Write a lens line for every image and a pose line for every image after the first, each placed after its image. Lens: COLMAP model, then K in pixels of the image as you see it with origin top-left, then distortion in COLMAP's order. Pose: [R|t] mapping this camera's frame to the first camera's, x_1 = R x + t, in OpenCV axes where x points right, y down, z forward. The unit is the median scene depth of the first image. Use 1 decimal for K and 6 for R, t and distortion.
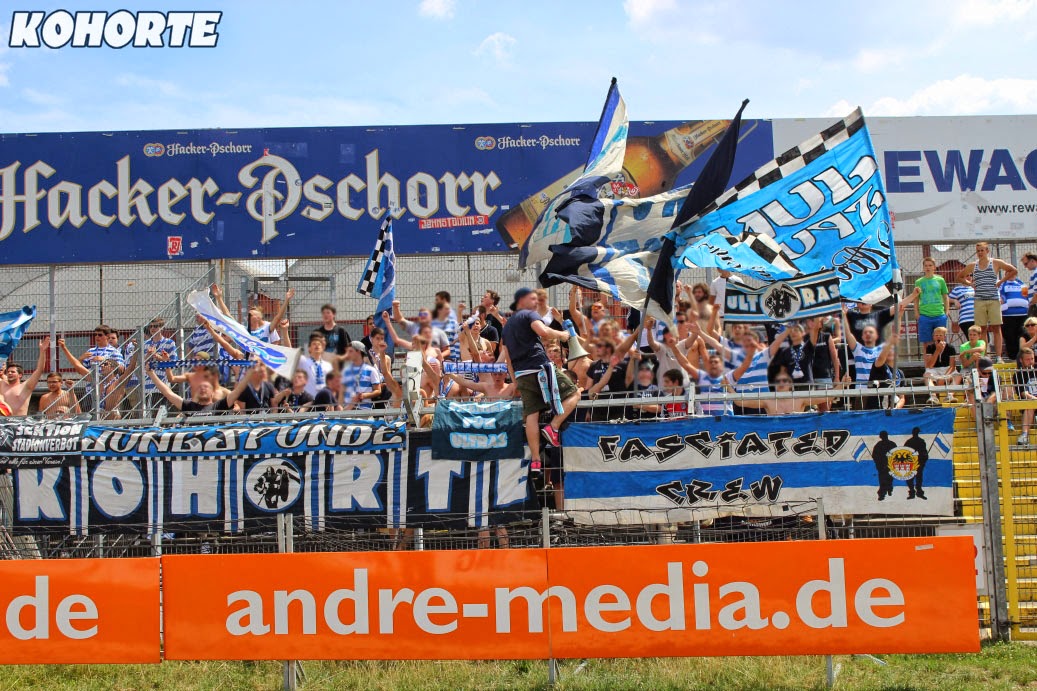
lens RADIAL K [[1404.1, 0, 518.5], [0, 1404.1, 345.5], [0, 0, 1]] dist [-0.036722, 0.028671]
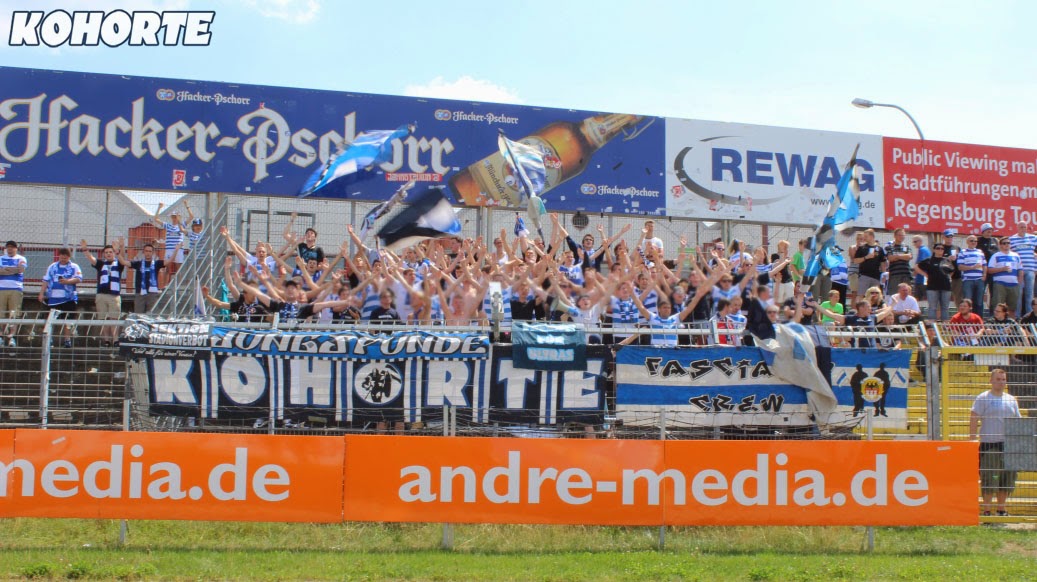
lens RADIAL K [[1182.9, 0, 518.5], [0, 1182.9, 291.0], [0, 0, 1]] dist [-0.083261, 0.070538]
pose [[0.977527, 0.064459, 0.200714, -0.260446], [-0.064282, 0.997904, -0.007409, 0.019041], [-0.200771, -0.005660, 0.979622, -0.025722]]
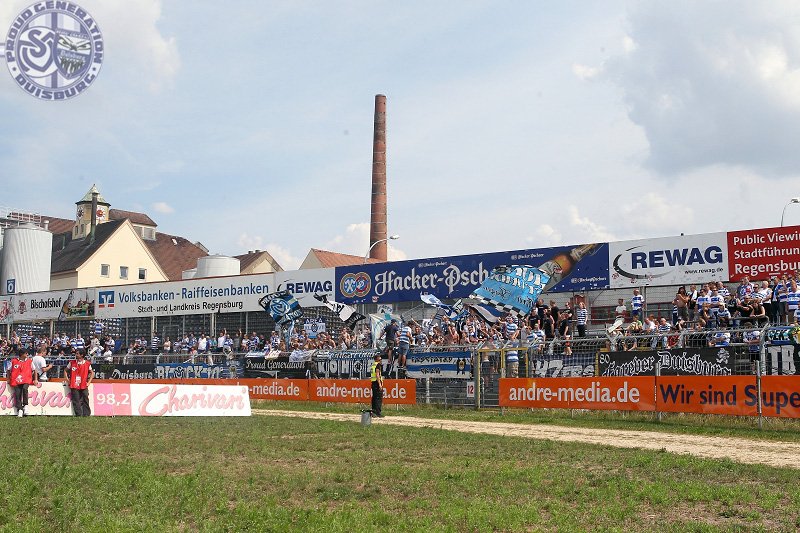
lens RADIAL K [[1039.6, 0, 400.0], [0, 1039.6, 266.5], [0, 0, 1]] dist [-0.054738, 0.064901]
pose [[0.771970, -0.038270, -0.634506, 1.960362], [0.023203, 0.999217, -0.032037, -0.102610], [0.635236, 0.010009, 0.772253, -1.387340]]
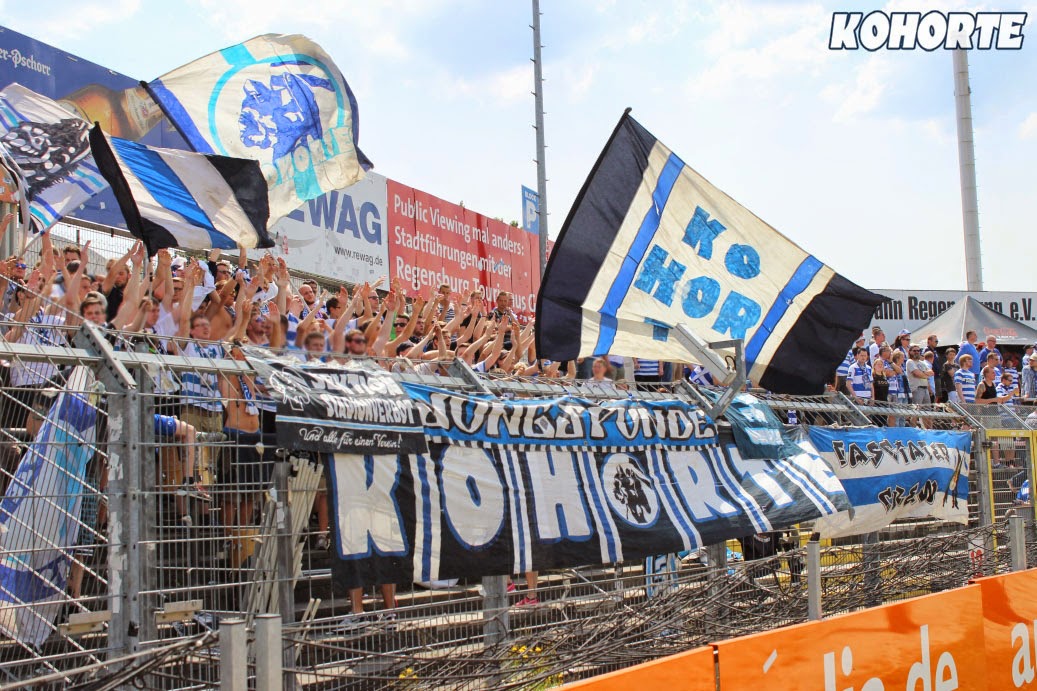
lens RADIAL K [[1347.5, 0, 518.5], [0, 1347.5, 345.5], [0, 0, 1]] dist [-0.054738, 0.064901]
pose [[0.489933, 0.112949, 0.864412, -0.746166], [-0.063783, 0.993558, -0.093674, 0.090891], [-0.869424, -0.009241, 0.493981, 0.710528]]
